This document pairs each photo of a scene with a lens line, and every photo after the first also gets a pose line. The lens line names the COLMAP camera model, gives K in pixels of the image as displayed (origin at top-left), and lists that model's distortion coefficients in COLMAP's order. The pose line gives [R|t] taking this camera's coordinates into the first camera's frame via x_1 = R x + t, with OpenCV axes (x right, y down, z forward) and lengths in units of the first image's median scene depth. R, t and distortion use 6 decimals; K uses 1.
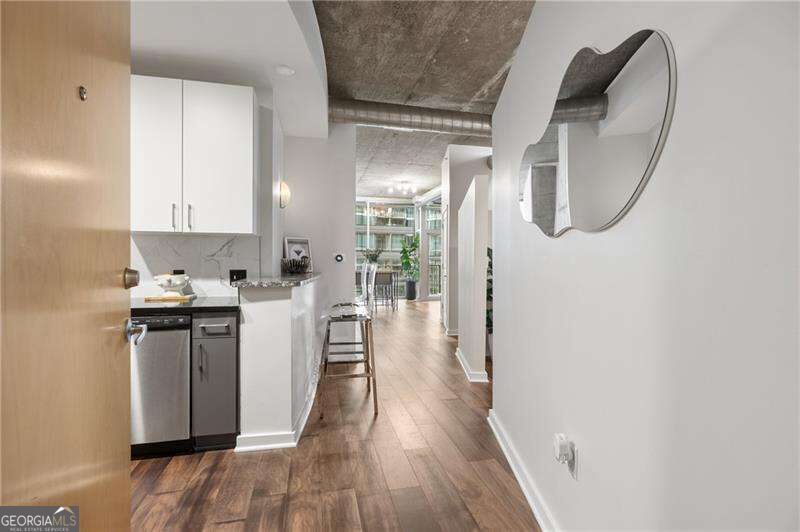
lens RADIAL K [[365.5, 0, 400.7], [0, 365.5, 261.5], [0, 0, 1]] dist [-0.003374, -0.000342]
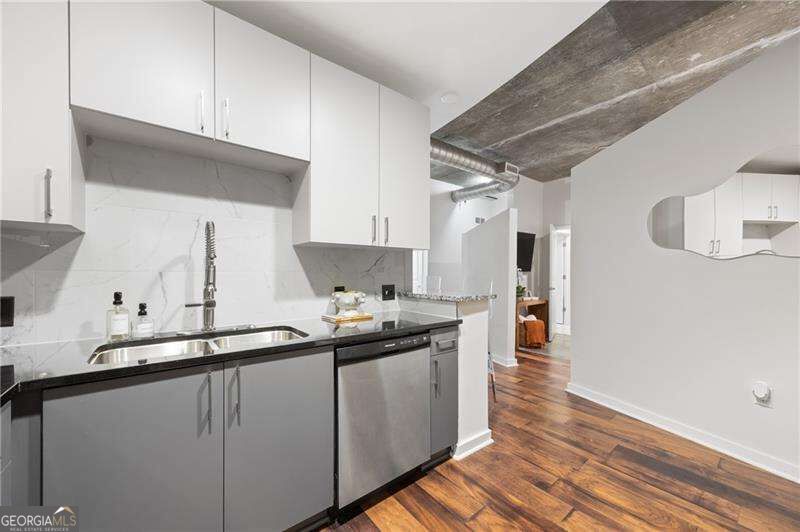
lens RADIAL K [[306.1, 0, 401.4], [0, 306.1, 274.4], [0, 0, 1]] dist [-0.000324, 0.000039]
pose [[0.903798, -0.008672, 0.427872, -0.927768], [0.007452, 0.999962, 0.004525, -0.011105], [-0.427895, -0.000901, 0.903828, 0.273017]]
